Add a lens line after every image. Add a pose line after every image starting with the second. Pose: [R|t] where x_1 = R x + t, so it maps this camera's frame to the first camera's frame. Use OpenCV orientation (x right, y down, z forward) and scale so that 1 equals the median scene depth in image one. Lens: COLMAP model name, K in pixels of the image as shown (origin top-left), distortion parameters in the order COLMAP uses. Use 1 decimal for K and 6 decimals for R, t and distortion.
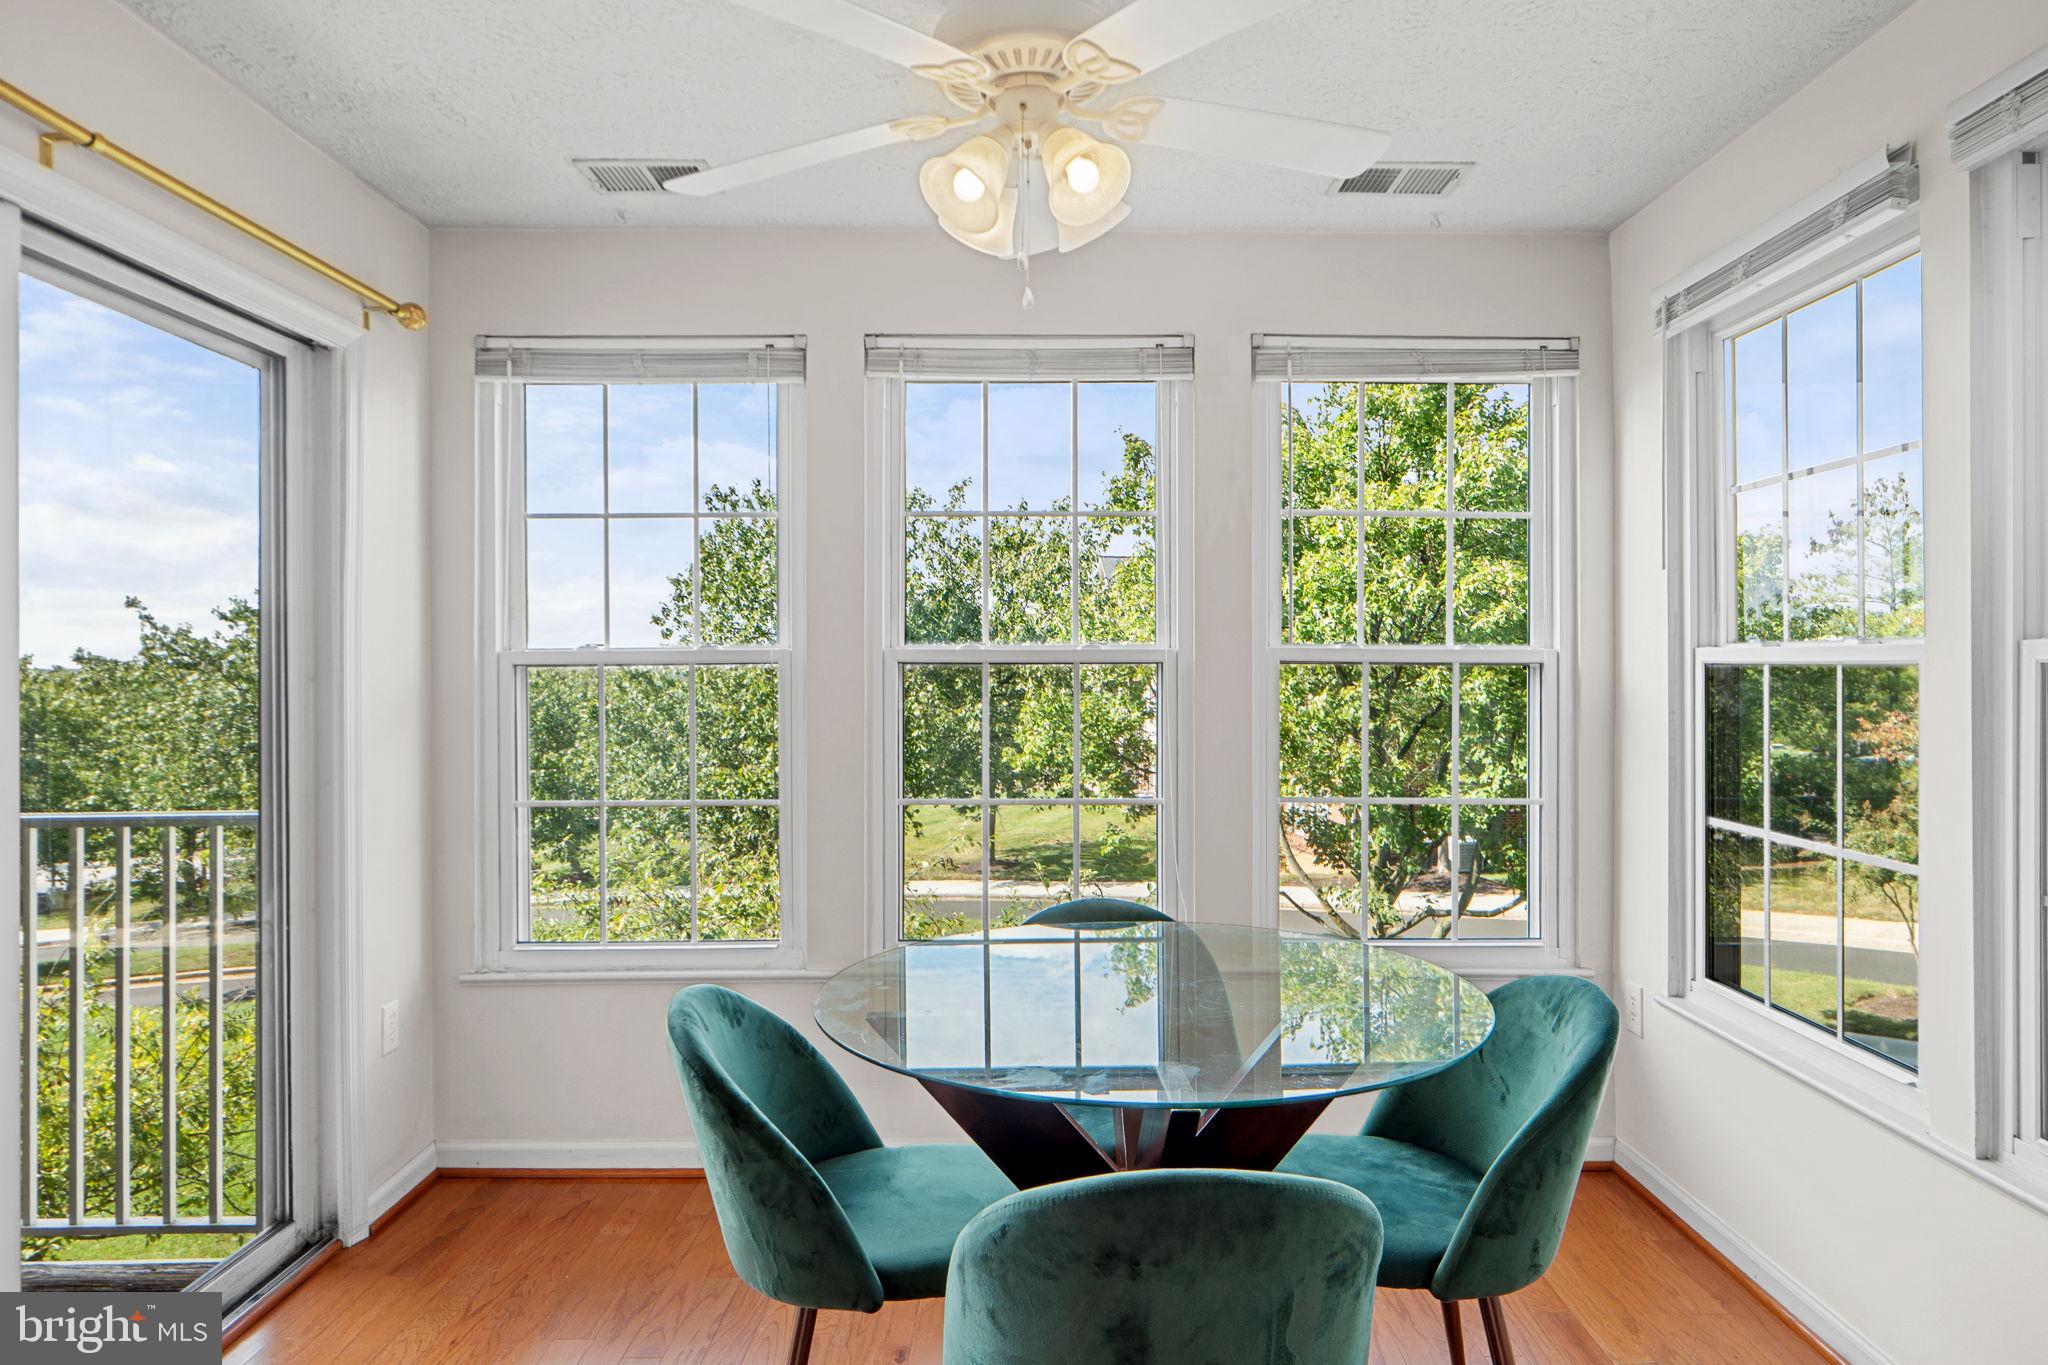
lens RADIAL K [[1222.3, 0, 1025.1], [0, 1222.3, 671.9], [0, 0, 1]] dist [-0.002024, 0.000527]
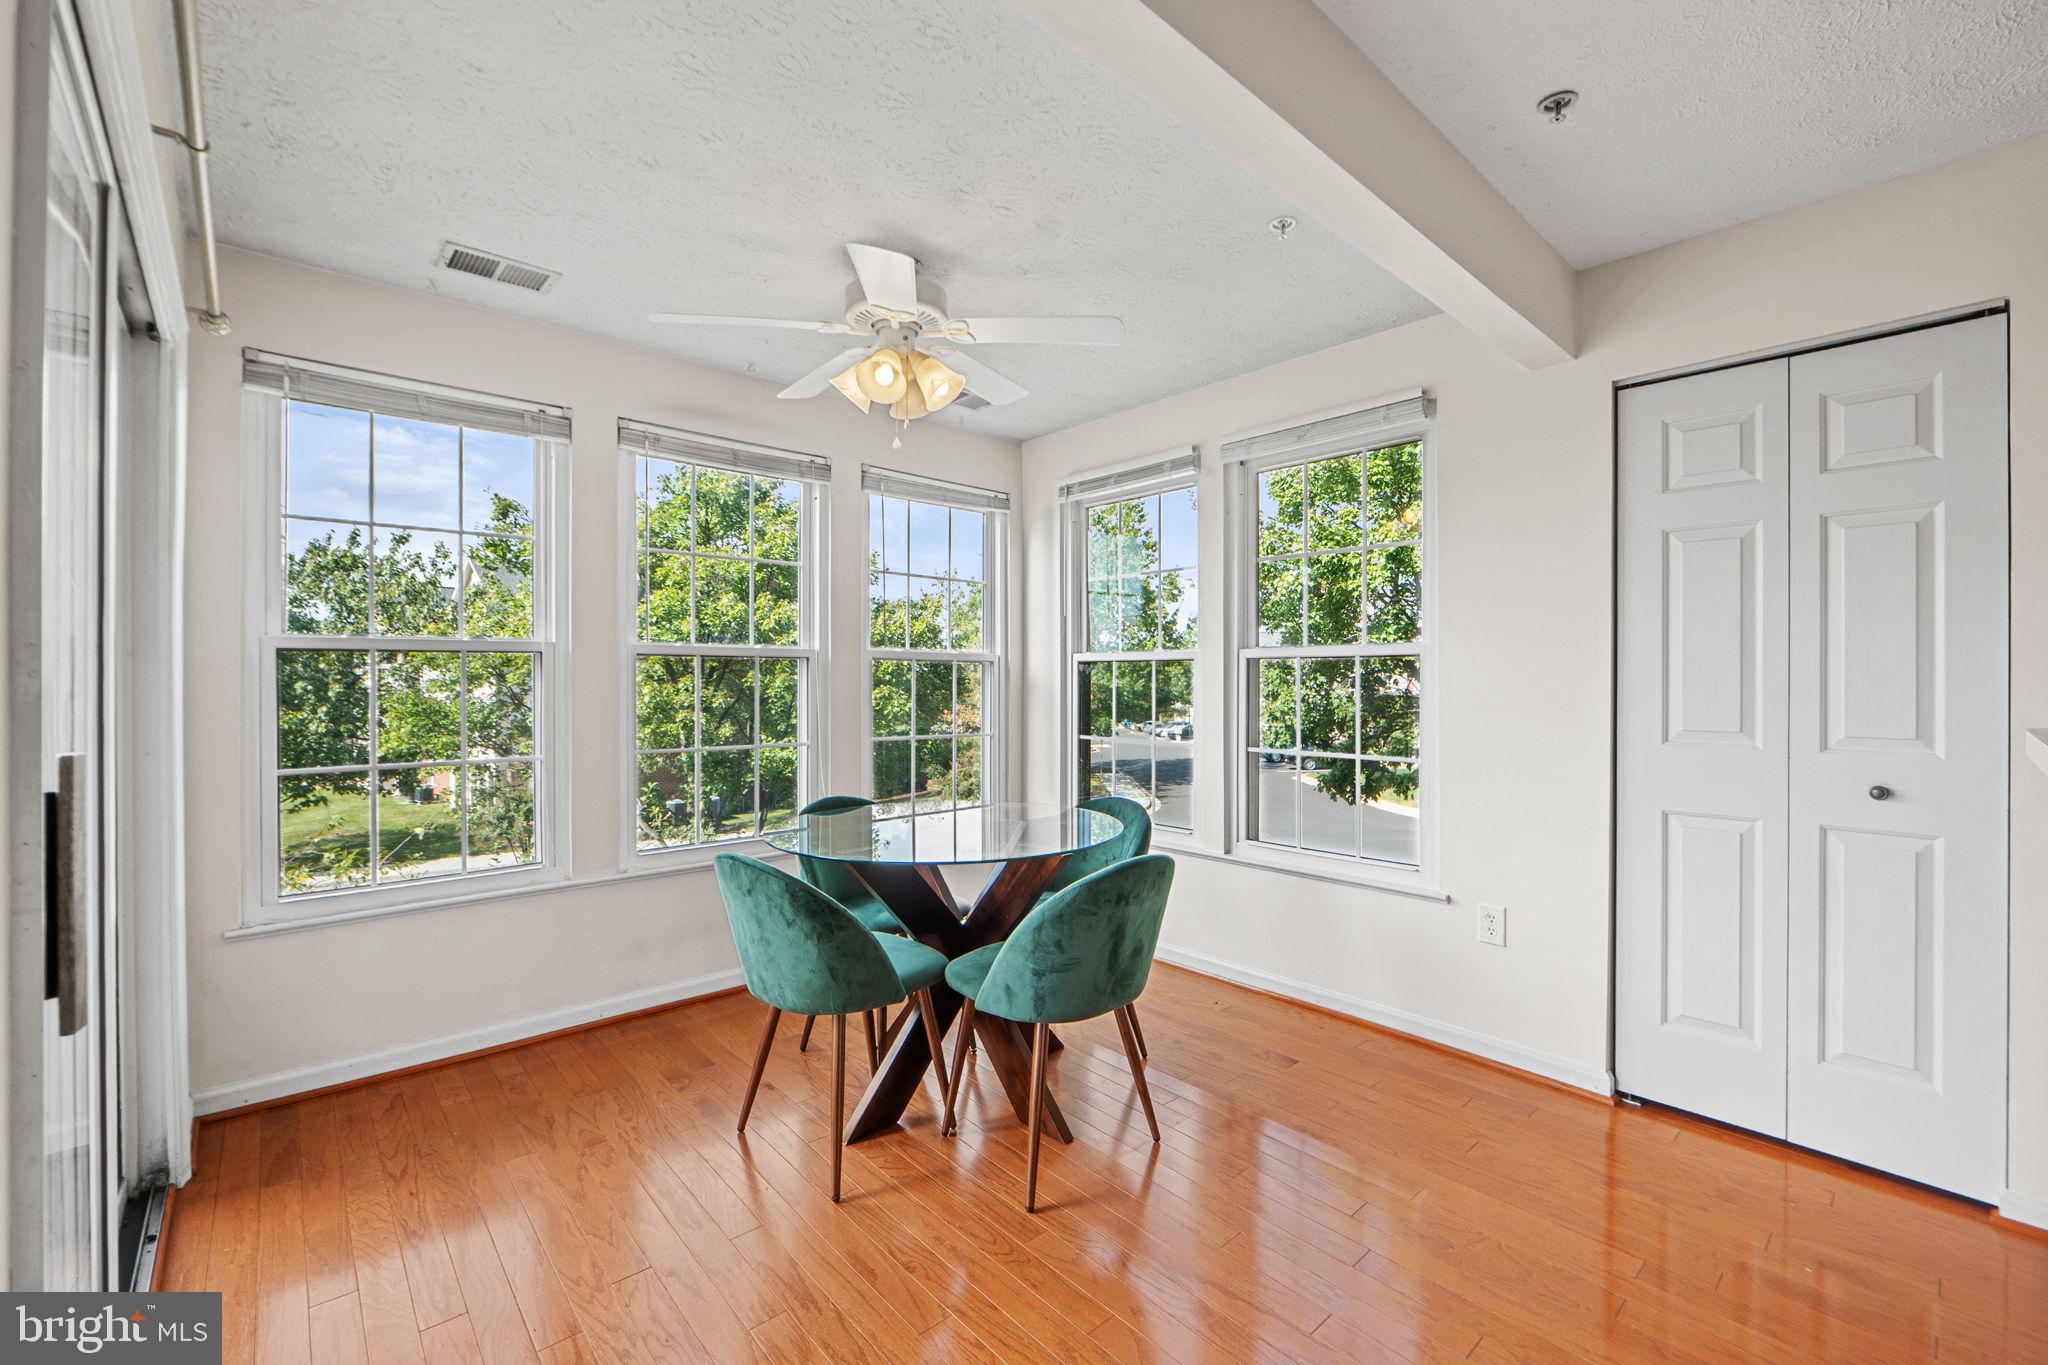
lens RADIAL K [[867.5, 0, 1023.8], [0, 867.5, 684.7], [0, 0, 1]] dist [-0.000958, -0.000238]
pose [[0.749864, -0.001802, 0.661589, -0.439705], [0.000624, 0.999998, 0.002017, 0.026631], [-0.661592, -0.001100, 0.749864, -0.045282]]
